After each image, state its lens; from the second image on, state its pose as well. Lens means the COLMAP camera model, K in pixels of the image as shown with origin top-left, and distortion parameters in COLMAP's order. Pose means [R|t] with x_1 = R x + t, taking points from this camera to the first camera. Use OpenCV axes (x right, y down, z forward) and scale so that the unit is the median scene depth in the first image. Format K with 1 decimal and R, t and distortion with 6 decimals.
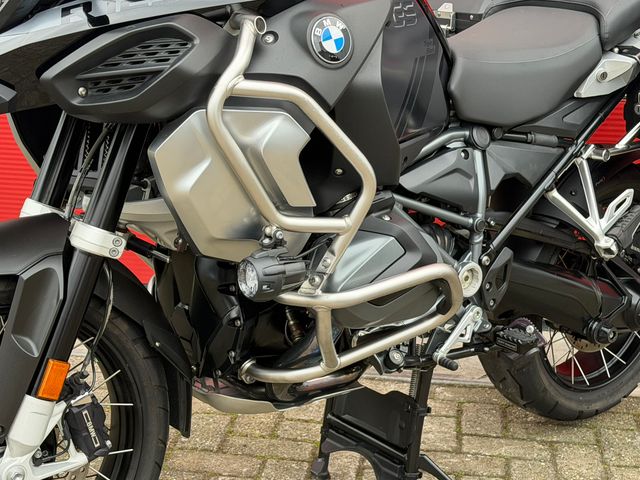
lens RADIAL K [[1266.2, 0, 304.4], [0, 1266.2, 239.1], [0, 0, 1]] dist [0.126963, 0.075655]
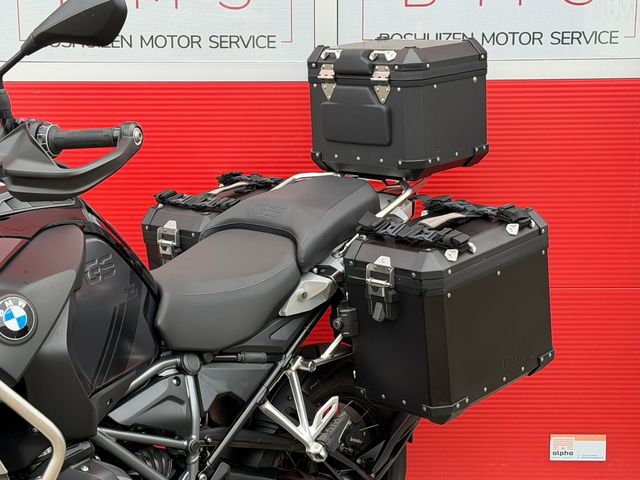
lens RADIAL K [[1266.8, 0, 320.0], [0, 1266.8, 240.0], [0, 0, 1]] dist [0.121199, 0.356756]
pose [[0.987946, -0.052780, 0.145526, 0.097540], [0.064629, 0.994861, -0.077938, -0.095516], [-0.140665, 0.086403, 0.986280, -0.093428]]
